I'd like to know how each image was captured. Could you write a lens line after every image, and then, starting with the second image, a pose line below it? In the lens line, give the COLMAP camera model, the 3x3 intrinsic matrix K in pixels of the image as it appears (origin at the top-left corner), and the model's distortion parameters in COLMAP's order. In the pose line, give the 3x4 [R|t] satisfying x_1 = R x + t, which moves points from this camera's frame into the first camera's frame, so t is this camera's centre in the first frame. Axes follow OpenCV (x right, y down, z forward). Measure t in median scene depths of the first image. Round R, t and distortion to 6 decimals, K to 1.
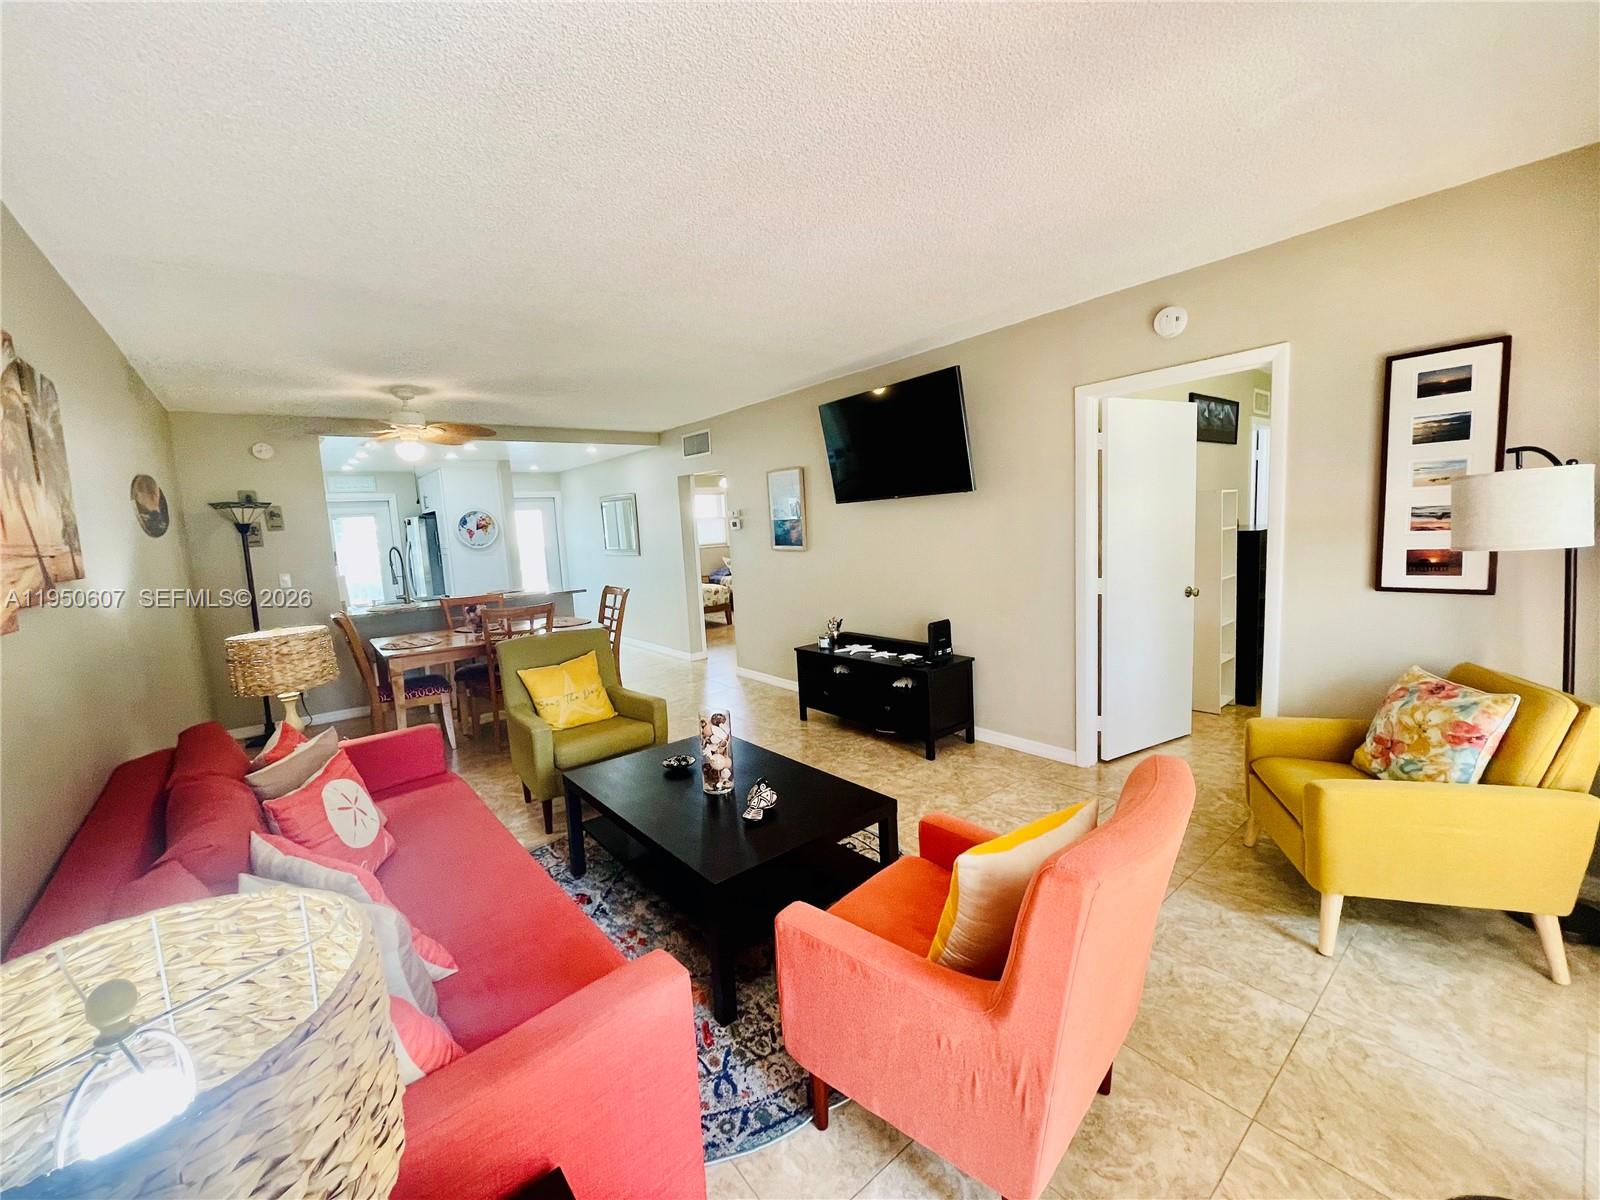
lens RADIAL K [[641.3, 0, 800.0], [0, 641.3, 600.0], [0, 0, 1]] dist [-0.006833, 0.000100]
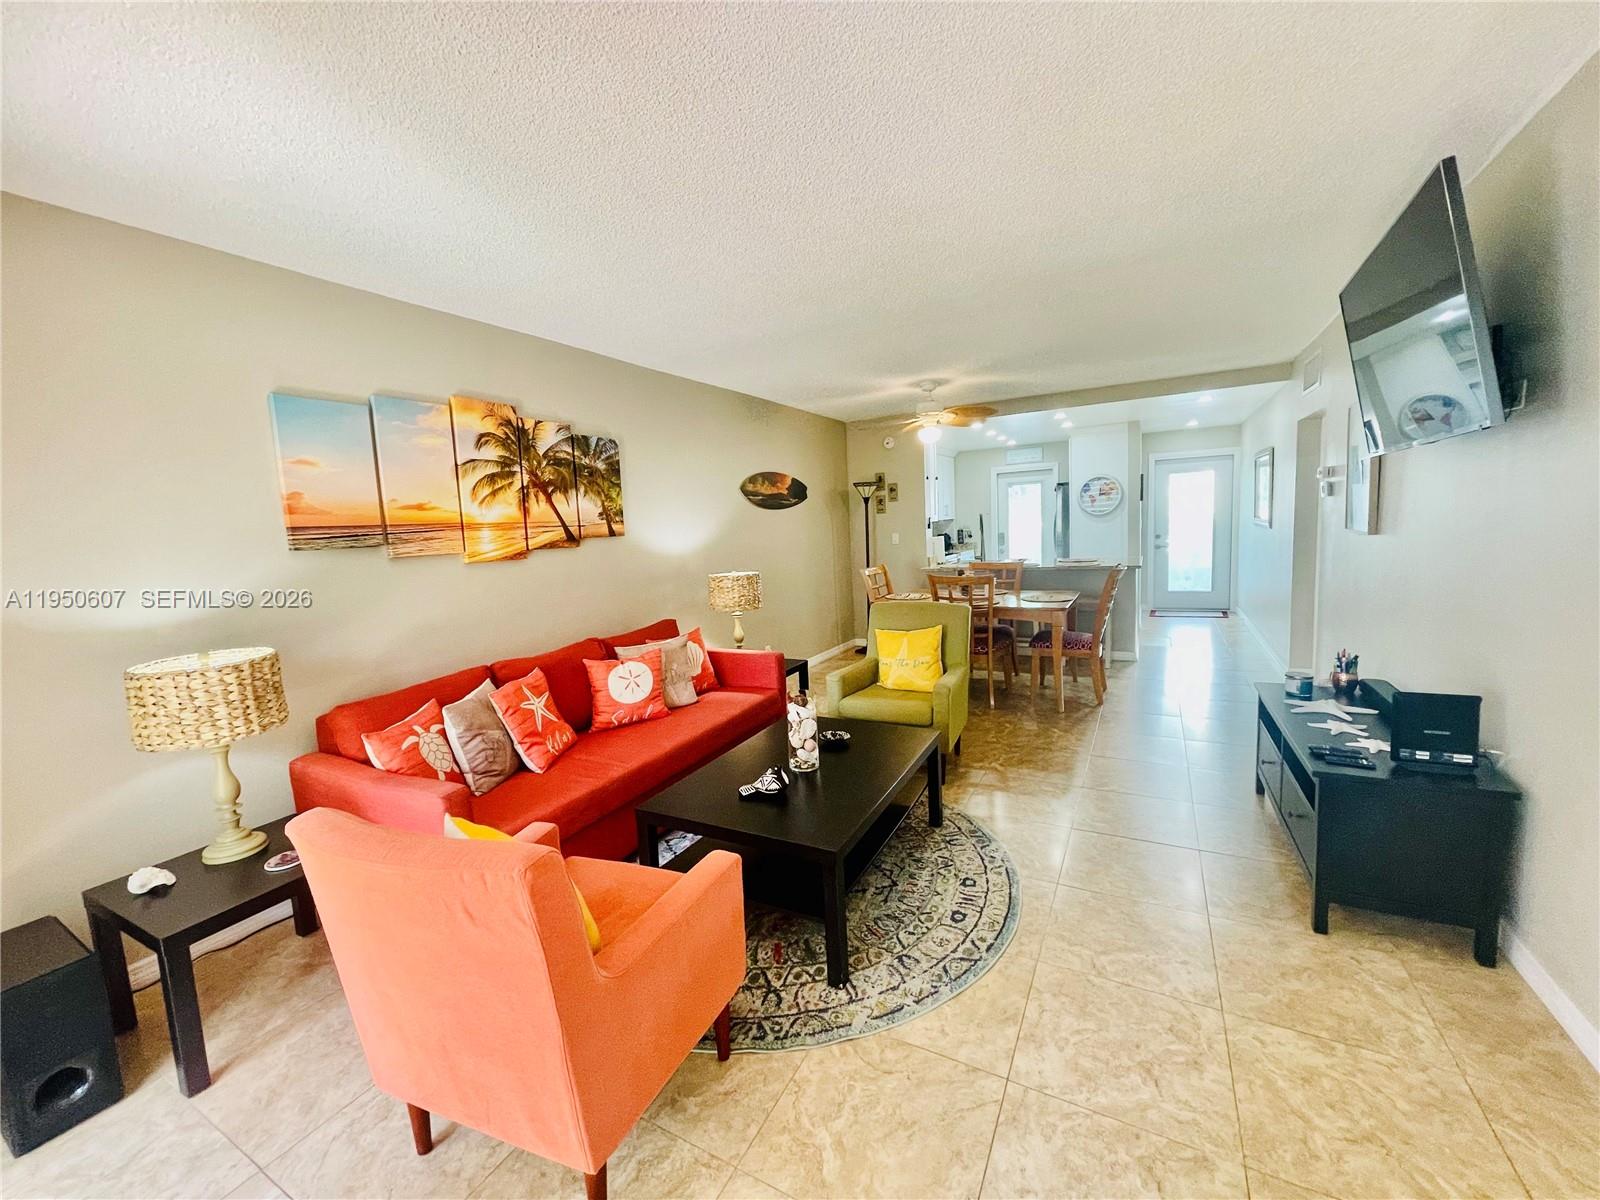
lens RADIAL K [[642.0, 0, 793.3], [0, 642.0, 595.3], [0, 0, 1]] dist [-0.002098, -0.000055]
pose [[0.394664, 0.134037, -0.908996, 0.457162], [-0.080402, 0.990546, 0.111153, -0.057967], [0.915301, 0.029217, 0.401709, 0.334612]]
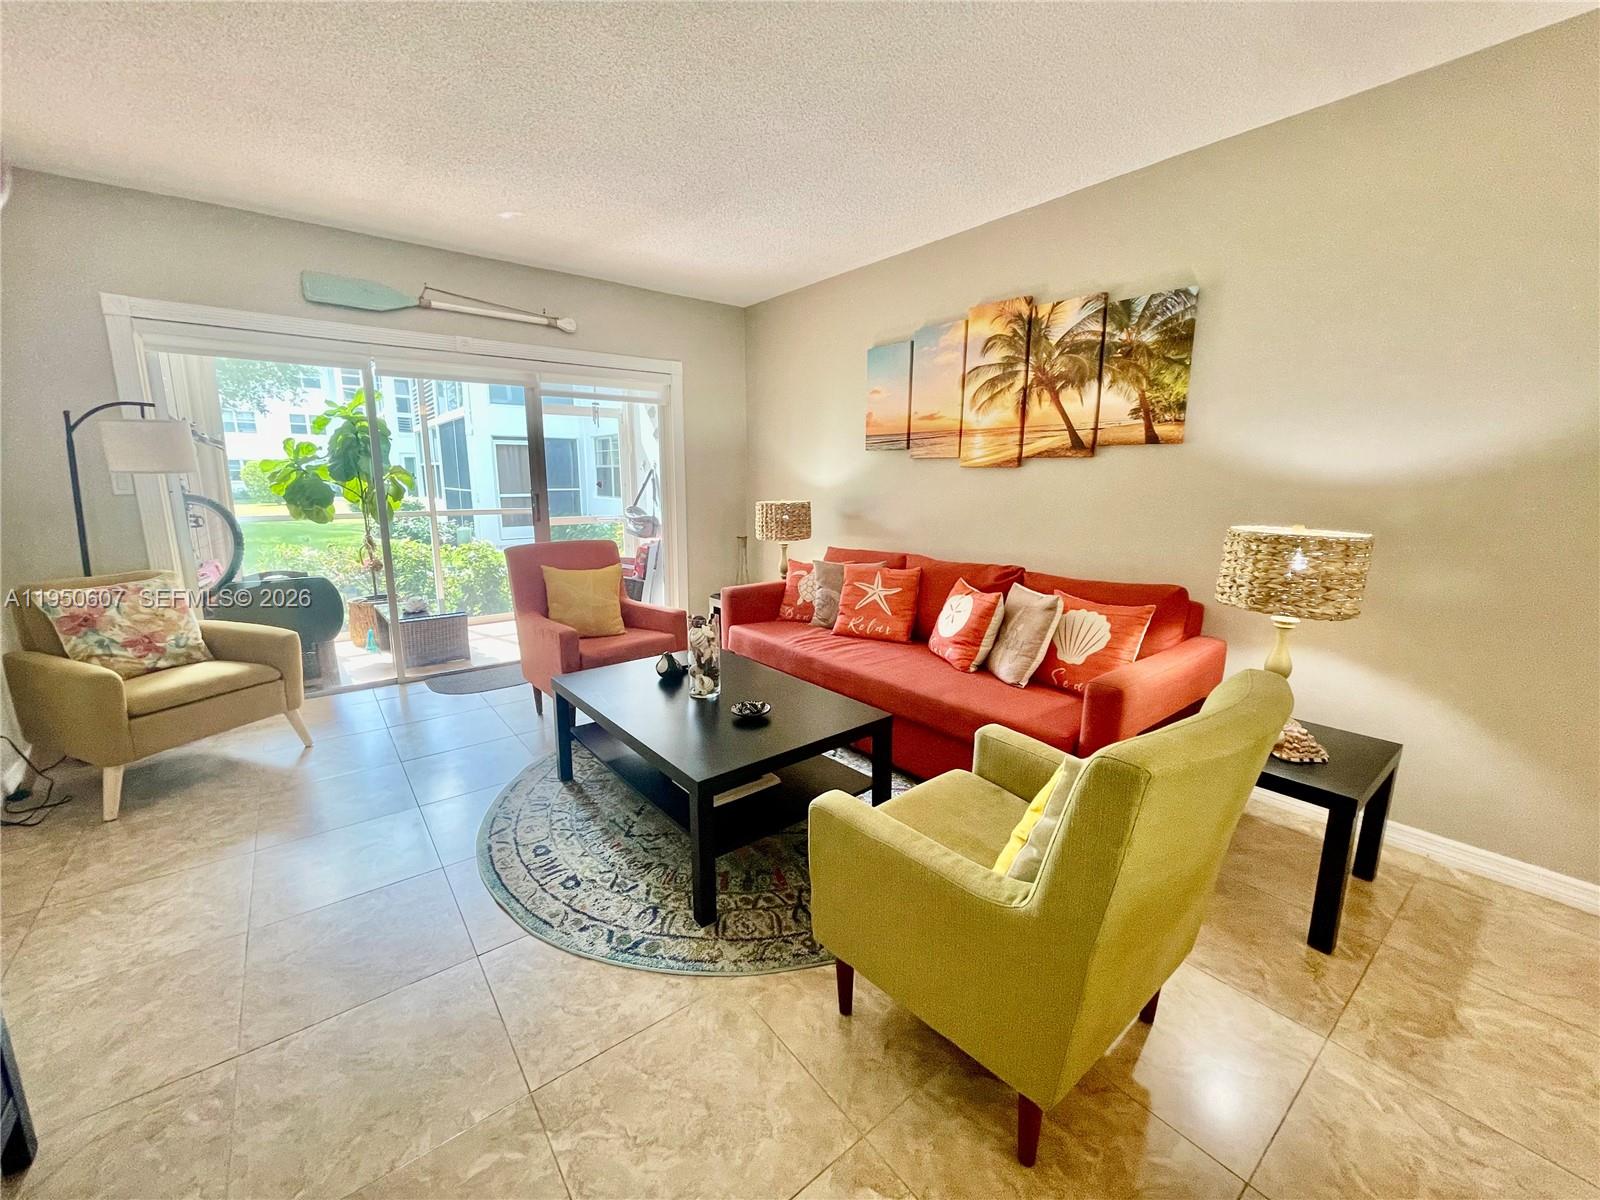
lens RADIAL K [[642.0, 0, 793.3], [0, 642.0, 595.3], [0, 0, 1]] dist [-0.002098, -0.000055]
pose [[-0.998812, 0.047934, 0.008788, -0.162194], [0.048341, 0.951723, 0.303127, -0.084611], [0.006166, 0.303192, -0.952910, 1.120990]]
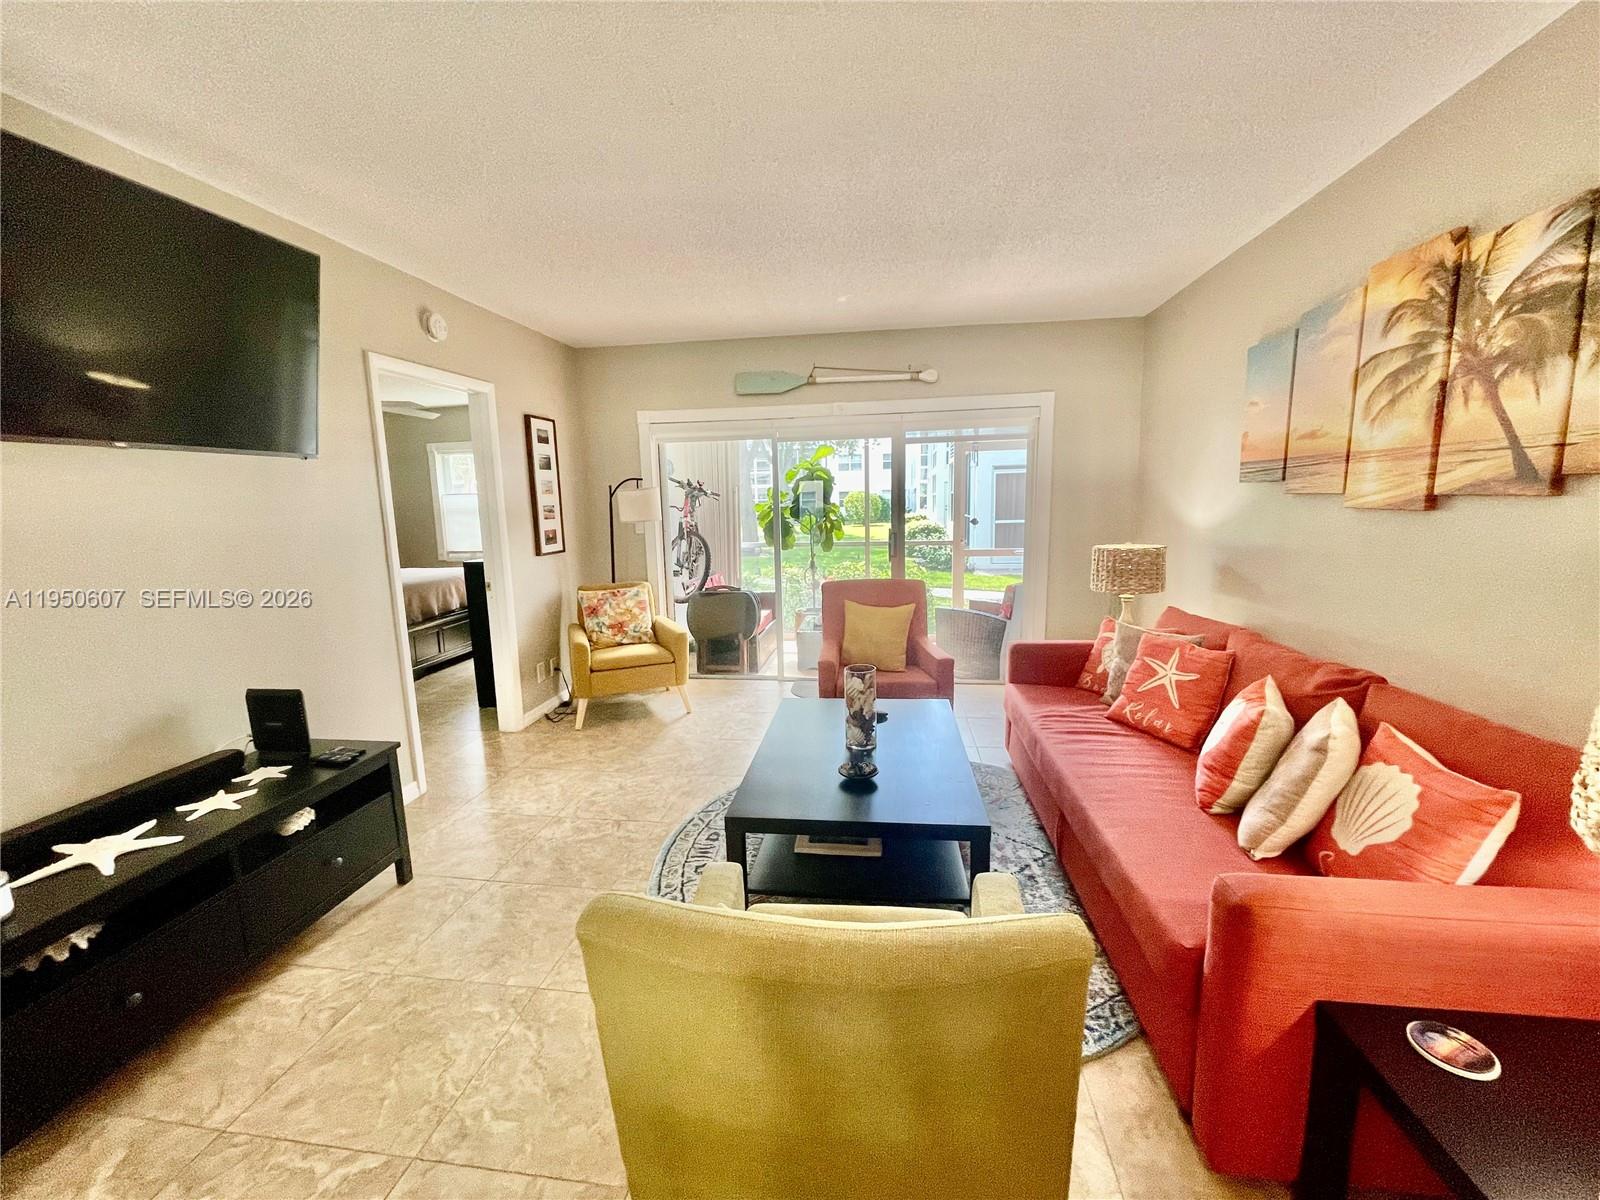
lens RADIAL K [[641.3, 0, 800.0], [0, 641.3, 600.0], [0, 0, 1]] dist [-0.006833, 0.000100]
pose [[-0.690632, -0.042903, 0.721932, -0.451259], [0.146837, 0.969128, 0.198064, -0.080542], [-0.708143, 0.242796, -0.663011, 0.990555]]
